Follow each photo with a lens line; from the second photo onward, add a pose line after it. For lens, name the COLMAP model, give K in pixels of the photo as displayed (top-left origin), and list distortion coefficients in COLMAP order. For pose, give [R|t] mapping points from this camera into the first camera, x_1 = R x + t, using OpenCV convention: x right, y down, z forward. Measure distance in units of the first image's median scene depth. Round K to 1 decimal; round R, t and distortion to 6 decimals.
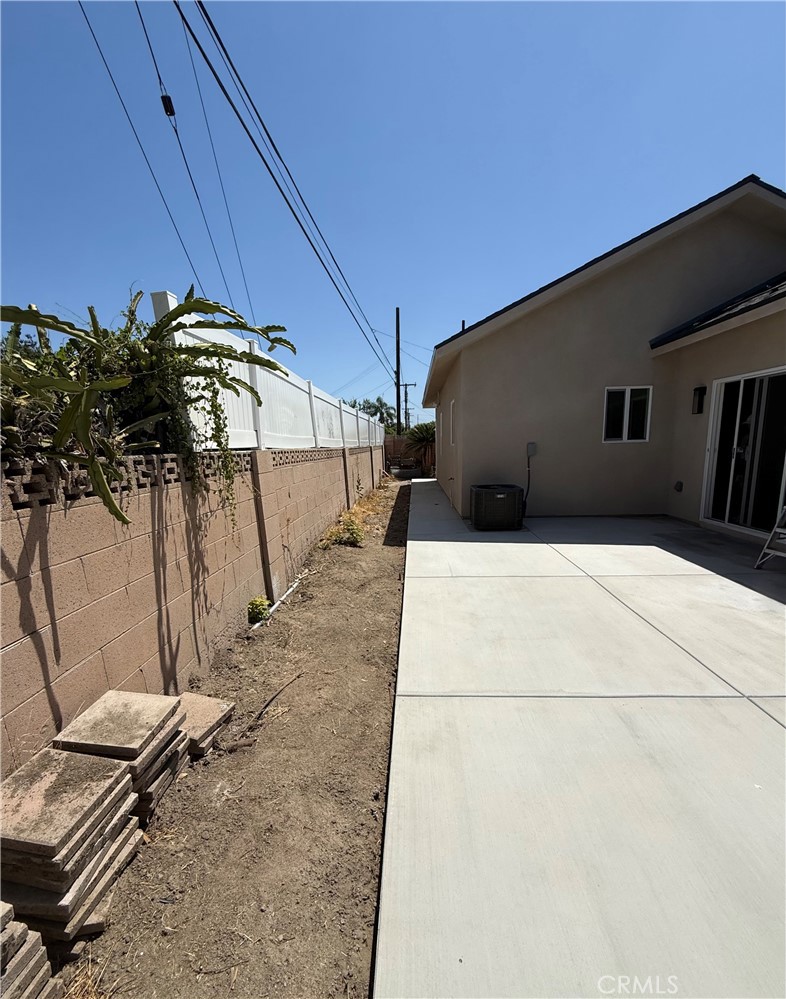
lens RADIAL K [[427.1, 0, 392.9], [0, 427.1, 516.2], [0, 0, 1]] dist [-0.002536, -0.000118]
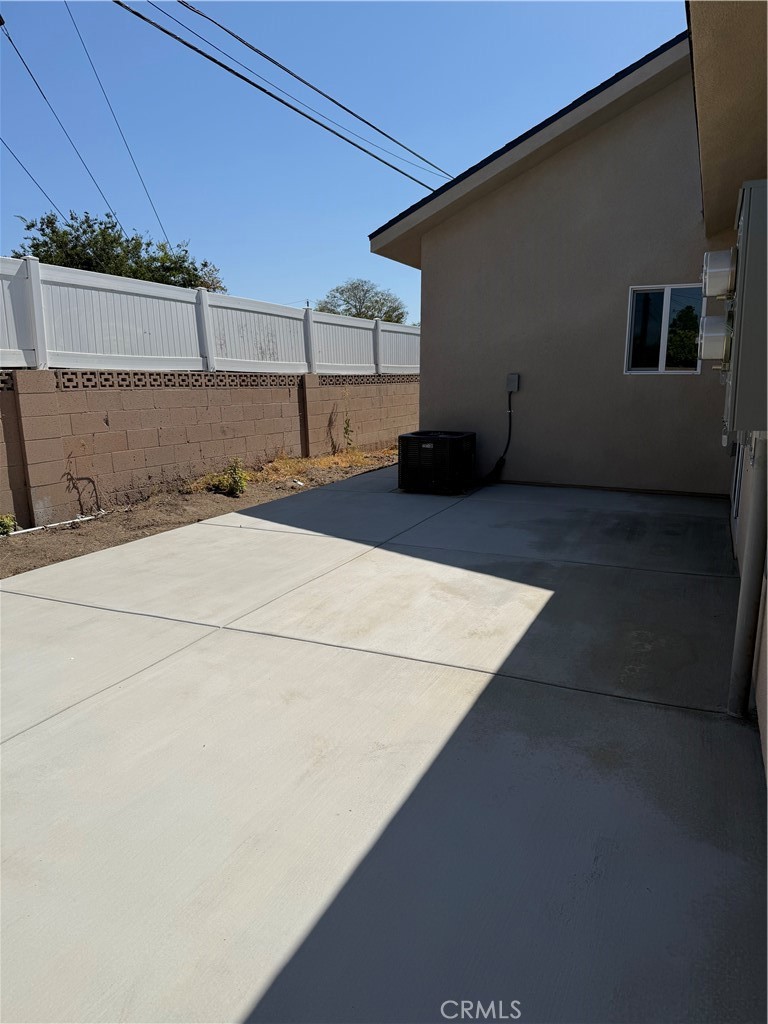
lens RADIAL K [[708.0, 0, 384.0], [0, 708.0, 512.0], [0, 0, 1]] dist [0.044724, -0.001270]
pose [[0.933287, 0.092727, -0.346954, 0.646985], [-0.082851, 0.995624, 0.043225, 0.019915], [0.349444, -0.011596, 0.936886, -0.154217]]
